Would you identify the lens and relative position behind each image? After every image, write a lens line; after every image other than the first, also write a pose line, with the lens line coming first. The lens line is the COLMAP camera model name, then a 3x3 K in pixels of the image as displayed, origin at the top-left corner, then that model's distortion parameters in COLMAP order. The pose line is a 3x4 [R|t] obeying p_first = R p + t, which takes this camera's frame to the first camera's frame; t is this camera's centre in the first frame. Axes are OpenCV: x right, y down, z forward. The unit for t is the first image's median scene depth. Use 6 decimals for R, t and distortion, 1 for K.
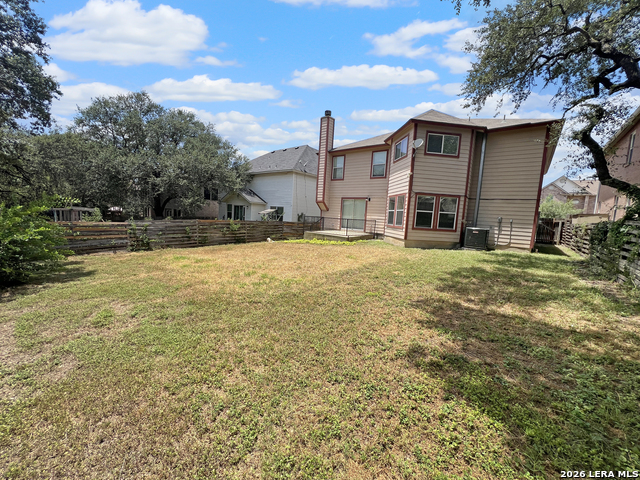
lens RADIAL K [[256.4, 0, 320.0], [0, 256.4, 240.0], [0, 0, 1]] dist [-0.000233, 0.000000]
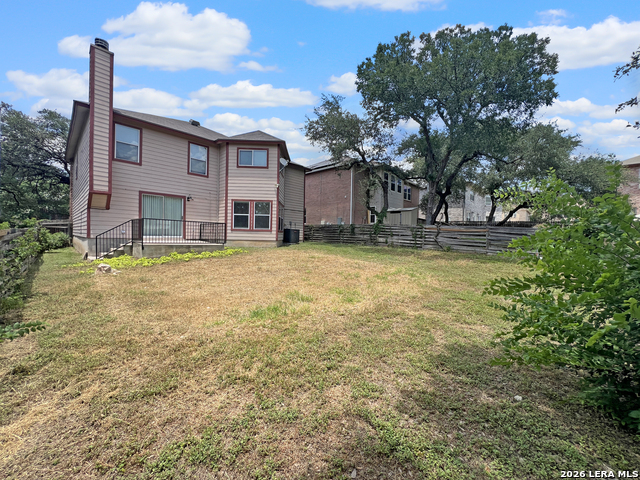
lens RADIAL K [[256.4, 0, 320.0], [0, 256.4, 240.0], [0, 0, 1]] dist [-0.000233, 0.000000]
pose [[0.080396, -0.076512, 0.993822, -0.579677], [0.075887, 0.994626, 0.070435, -0.049975], [-0.993870, 0.069755, 0.085771, 0.497844]]
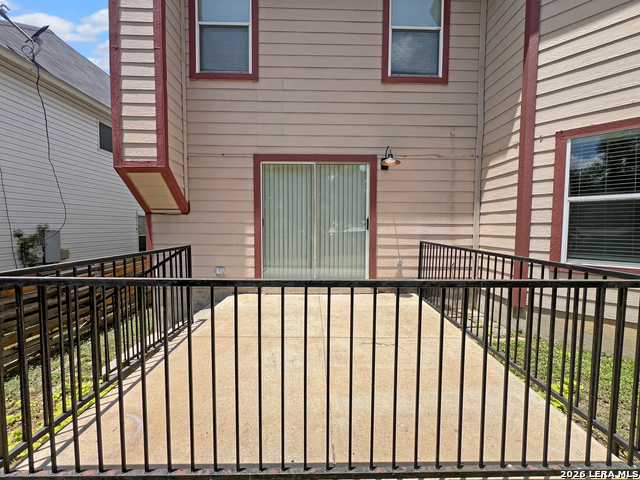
lens RADIAL K [[256.7, 0, 320.0], [0, 256.7, 240.0], [0, 0, 1]] dist [-0.000512, -0.000022]
pose [[0.755844, -0.092481, 0.648188, -0.031844], [0.105512, 0.994240, 0.018818, -0.088342], [-0.646195, 0.054168, 0.761248, 0.815387]]
